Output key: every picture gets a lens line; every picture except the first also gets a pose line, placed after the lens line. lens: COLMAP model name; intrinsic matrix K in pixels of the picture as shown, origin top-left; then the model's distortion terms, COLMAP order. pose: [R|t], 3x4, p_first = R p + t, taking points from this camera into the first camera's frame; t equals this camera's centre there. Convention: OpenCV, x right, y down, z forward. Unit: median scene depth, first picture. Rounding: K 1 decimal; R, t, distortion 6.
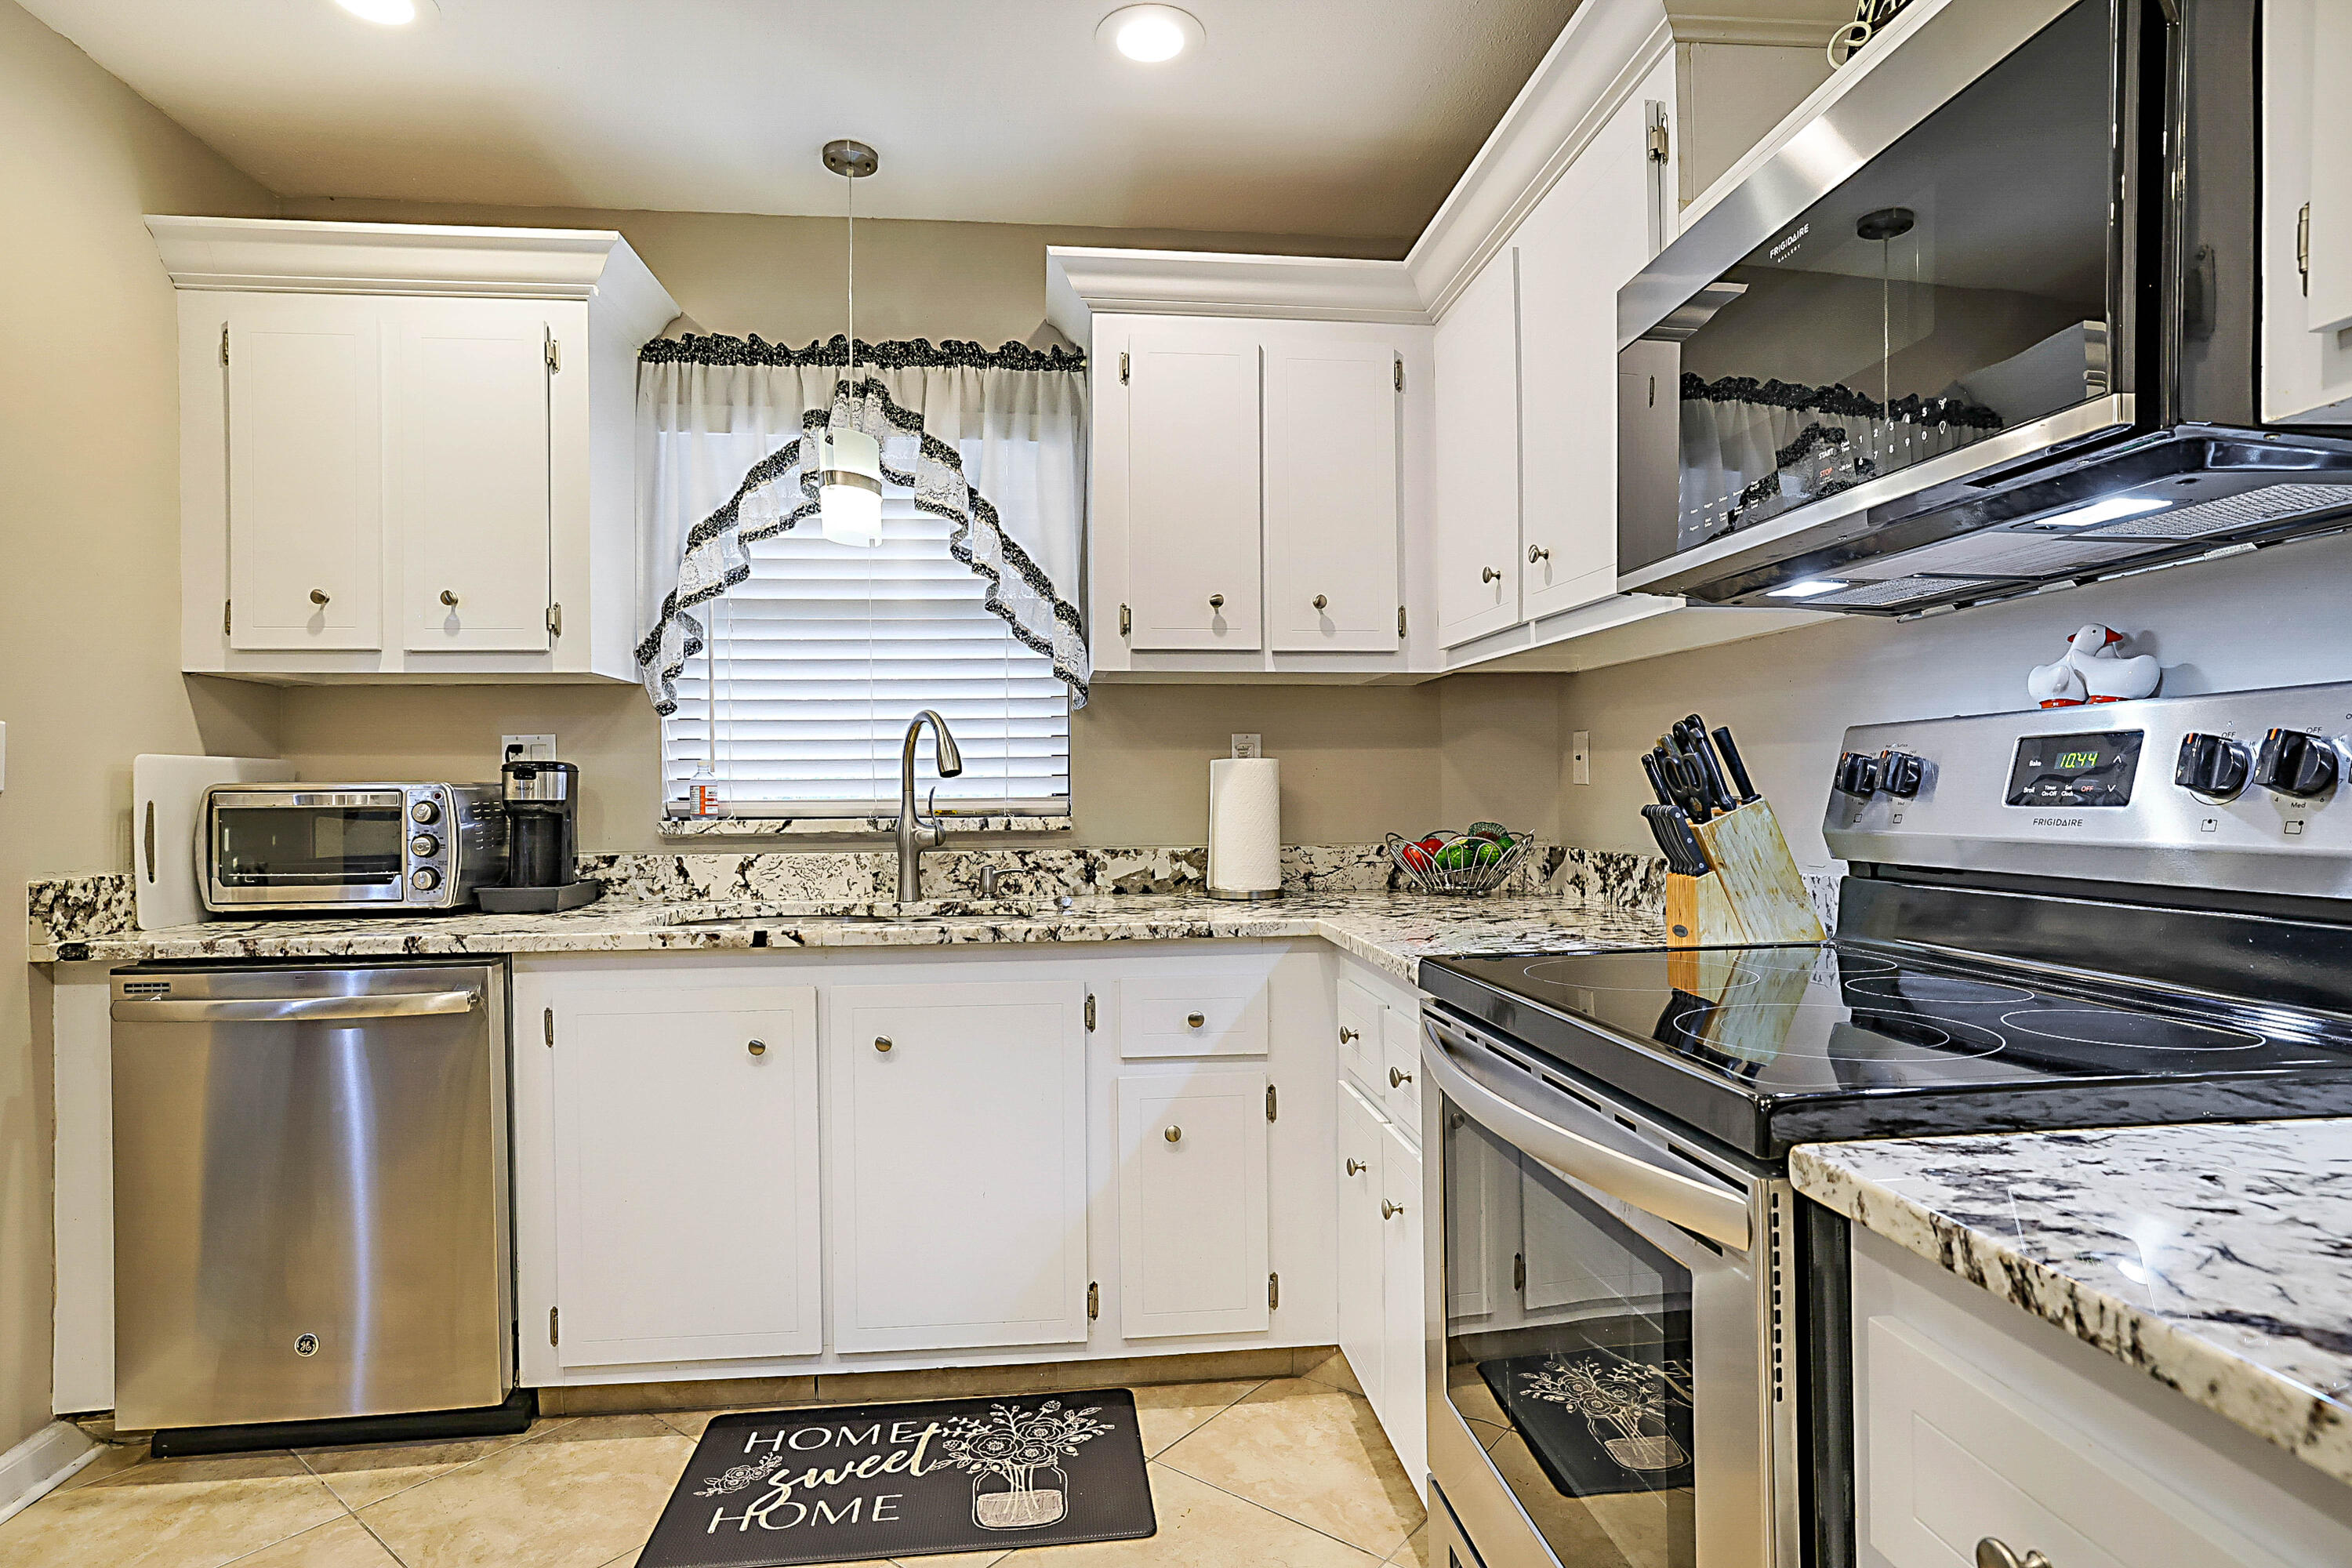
lens RADIAL K [[1246.7, 0, 1176.0], [0, 1246.7, 784.0], [0, 0, 1]] dist [-0.038015, 0.031879]
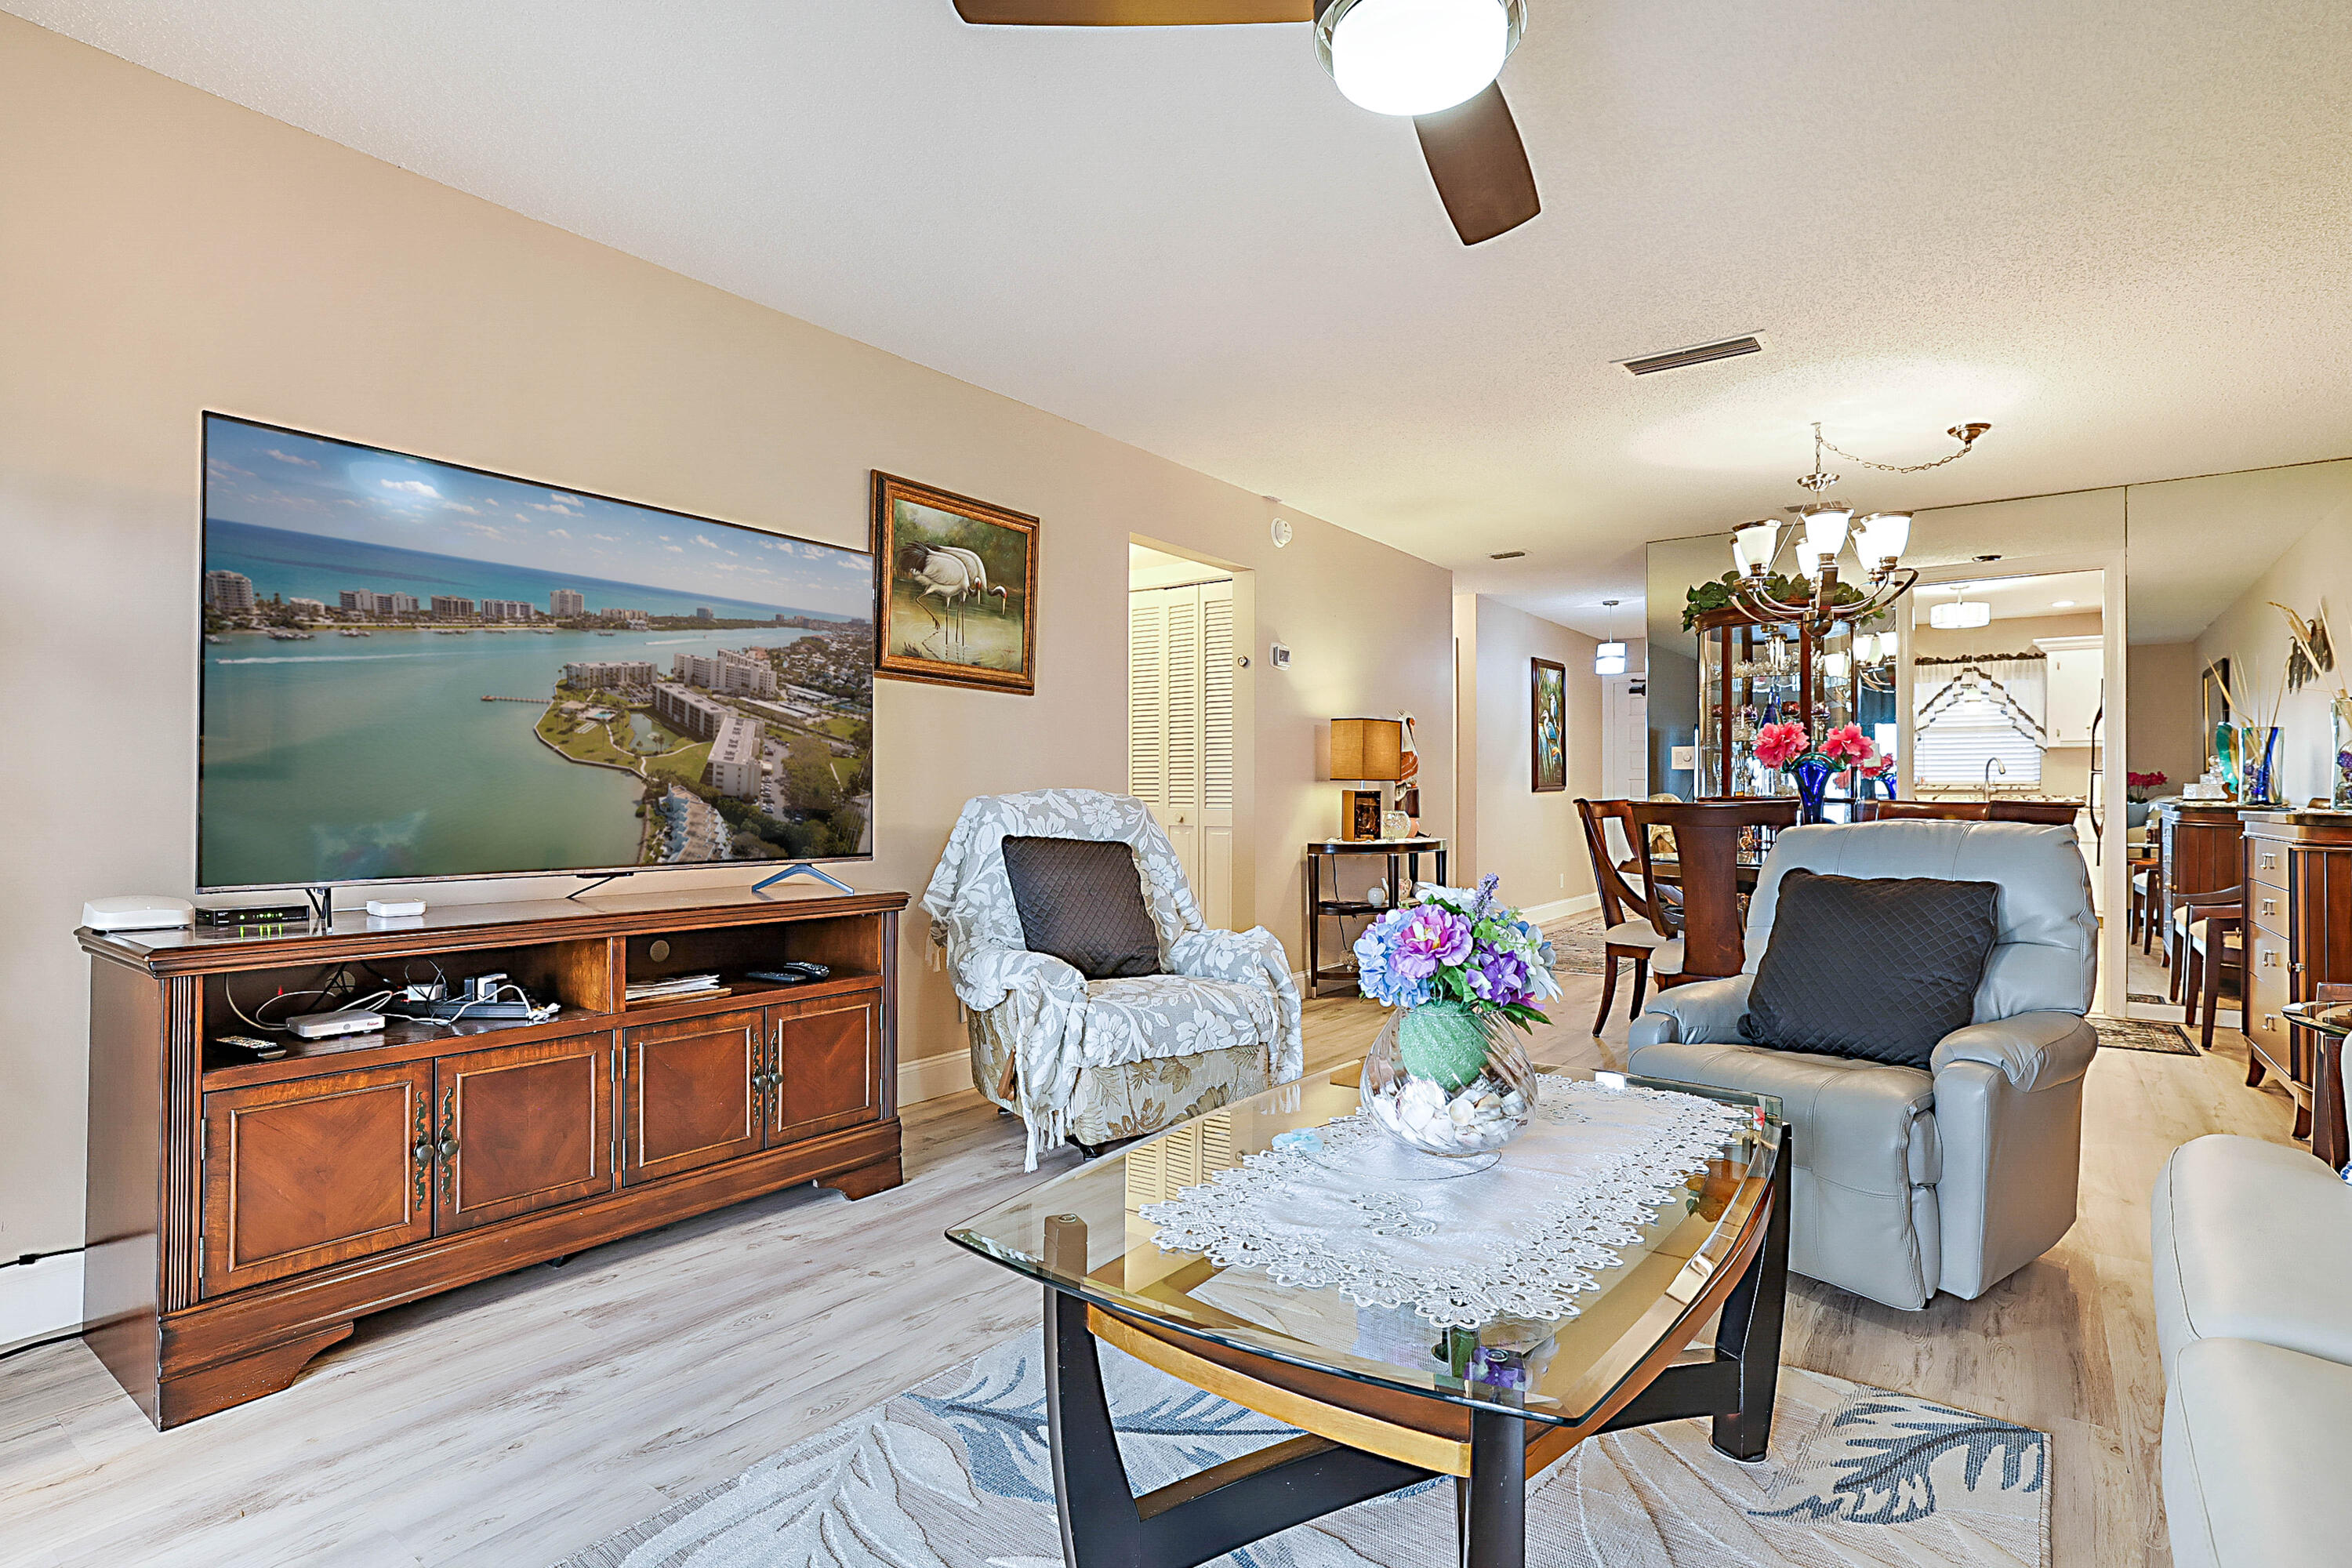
lens RADIAL K [[1151.9, 0, 1184.0], [0, 1151.9, 782.6], [0, 0, 1]] dist [-0.043877, 0.022373]
pose [[0.739444, 0.005884, -0.673192, 0.287376], [-0.010482, 0.999941, -0.002774, 0.052570], [0.673136, 0.009107, 0.739463, -3.094537]]
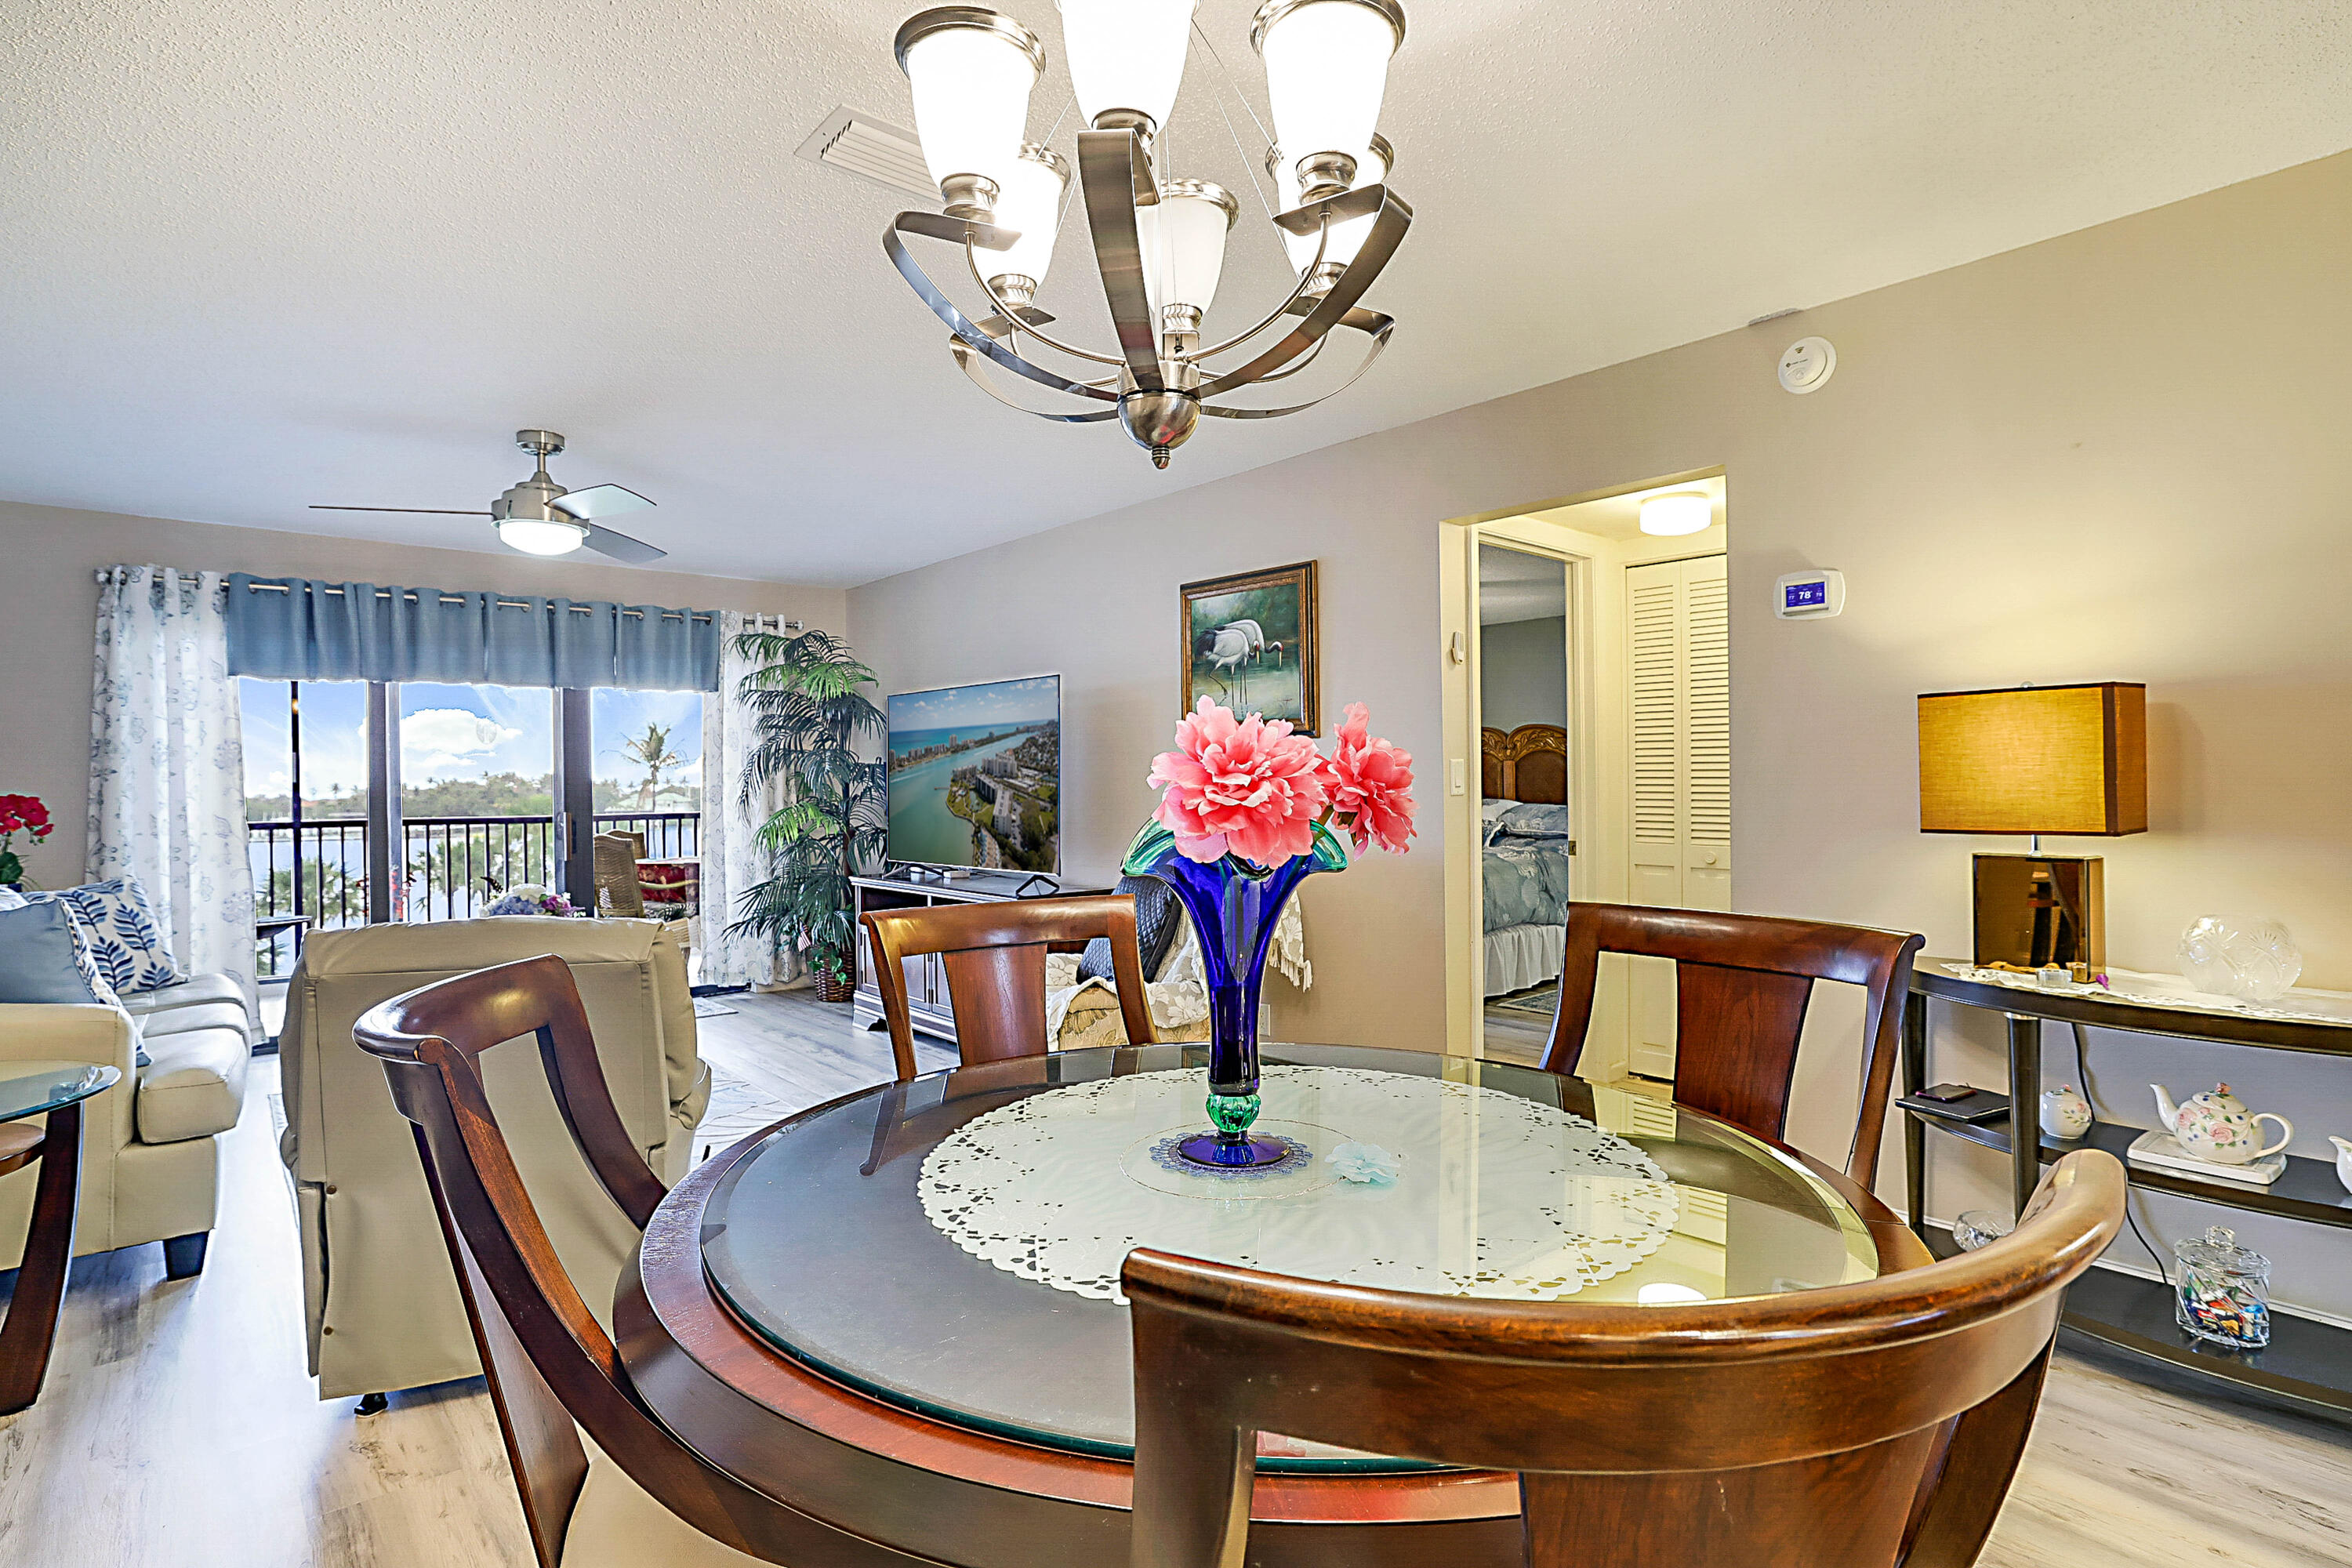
lens RADIAL K [[1137.5, 0, 1150.2], [0, 1137.5, 775.6], [0, 0, 1]] dist [-0.038264, 0.021999]
pose [[-0.806726, 0.013670, -0.590767, 0.180261], [0.019809, 0.999796, -0.003917, -0.015241], [0.590593, -0.014863, -0.806832, -1.012541]]
